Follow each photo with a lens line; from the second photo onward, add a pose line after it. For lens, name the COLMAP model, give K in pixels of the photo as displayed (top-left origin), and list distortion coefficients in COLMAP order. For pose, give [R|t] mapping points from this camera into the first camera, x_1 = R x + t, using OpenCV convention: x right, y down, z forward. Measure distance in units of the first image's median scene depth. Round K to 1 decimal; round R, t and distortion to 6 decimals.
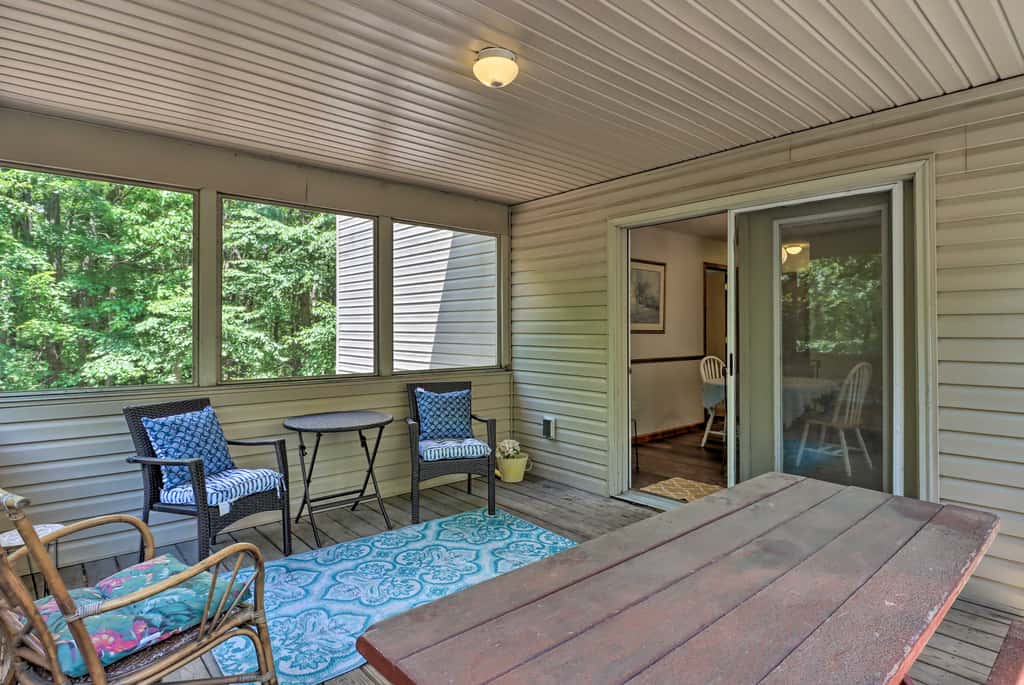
lens RADIAL K [[554.8, 0, 511.3], [0, 554.8, 340.3], [0, 0, 1]] dist [0.003603, 0.000233]
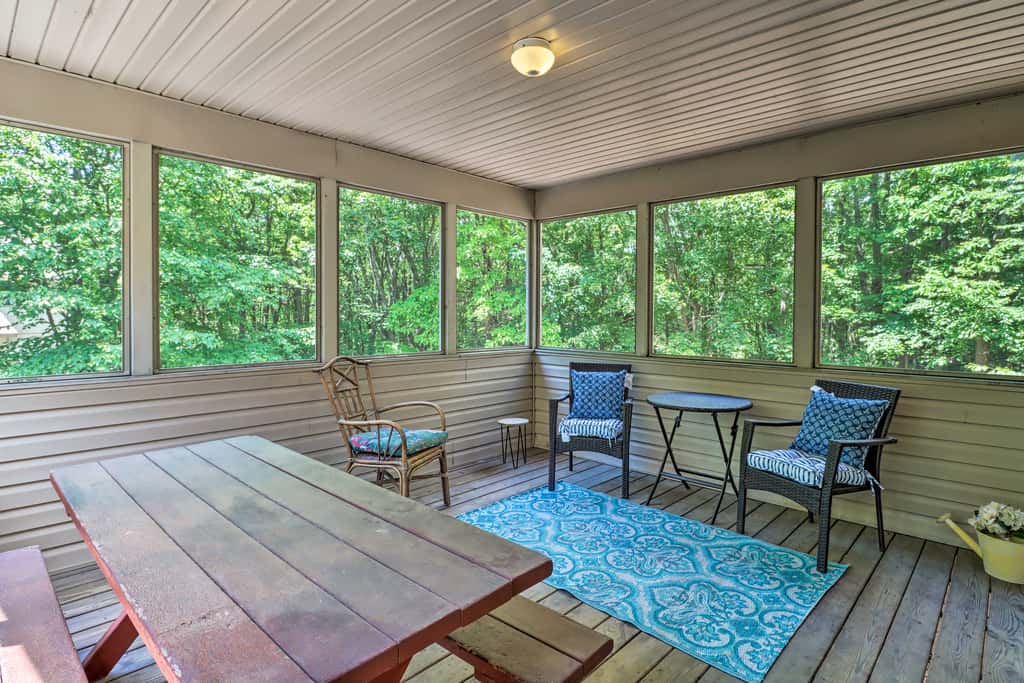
lens RADIAL K [[533.1, 0, 513.2], [0, 533.1, 336.7], [0, 0, 1]] dist [-0.004977, -0.000202]
pose [[0.094941, 0.049114, -0.994271, 0.653626], [-0.022597, 0.998631, 0.047171, -0.013592], [0.995226, 0.017989, 0.095921, 0.586783]]
